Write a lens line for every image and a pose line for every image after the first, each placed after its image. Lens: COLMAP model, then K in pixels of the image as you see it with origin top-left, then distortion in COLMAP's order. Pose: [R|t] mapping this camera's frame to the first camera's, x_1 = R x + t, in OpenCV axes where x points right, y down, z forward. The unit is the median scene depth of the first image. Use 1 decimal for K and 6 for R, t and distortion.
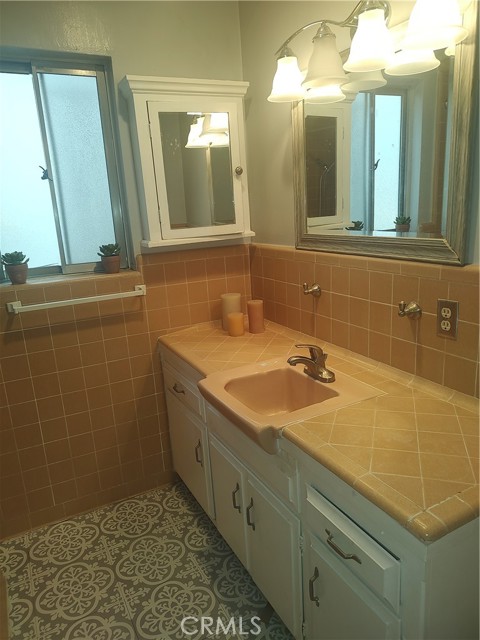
lens RADIAL K [[452.4, 0, 241.8], [0, 452.4, 323.2], [0, 0, 1]] dist [0.022157, -0.024479]
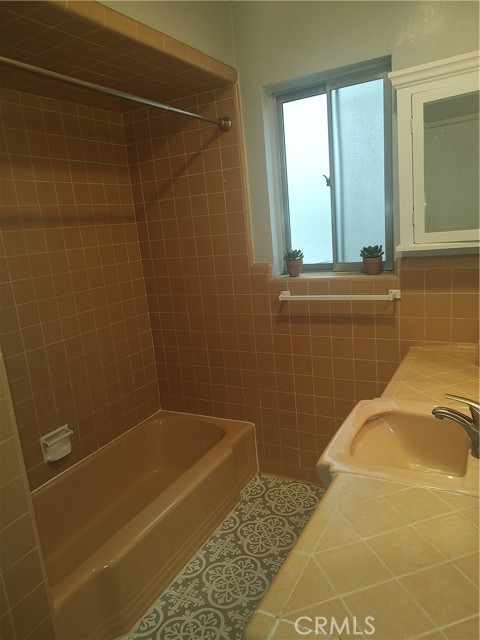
lens RADIAL K [[452.4, 0, 240.7], [0, 452.4, 324.1], [0, 0, 1]] dist [0.022157, -0.024479]
pose [[0.549746, 0.186235, -0.814307, 0.409853], [-0.153632, 0.980743, 0.120581, -0.081905], [0.821083, 0.058815, 0.567771, 0.202230]]
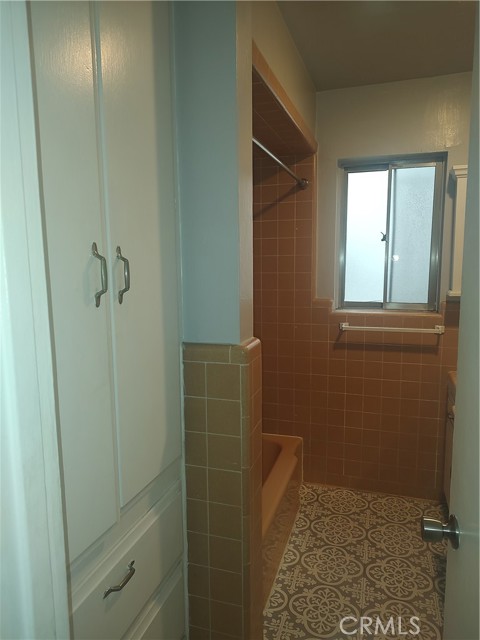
lens RADIAL K [[452.4, 0, 243.1], [0, 452.4, 322.9], [0, 0, 1]] dist [0.022157, -0.024479]
pose [[0.698591, 0.143953, -0.700891, 0.276648], [-0.211291, 0.977373, -0.009860, 0.035906], [0.683613, 0.154980, 0.713201, -0.253643]]
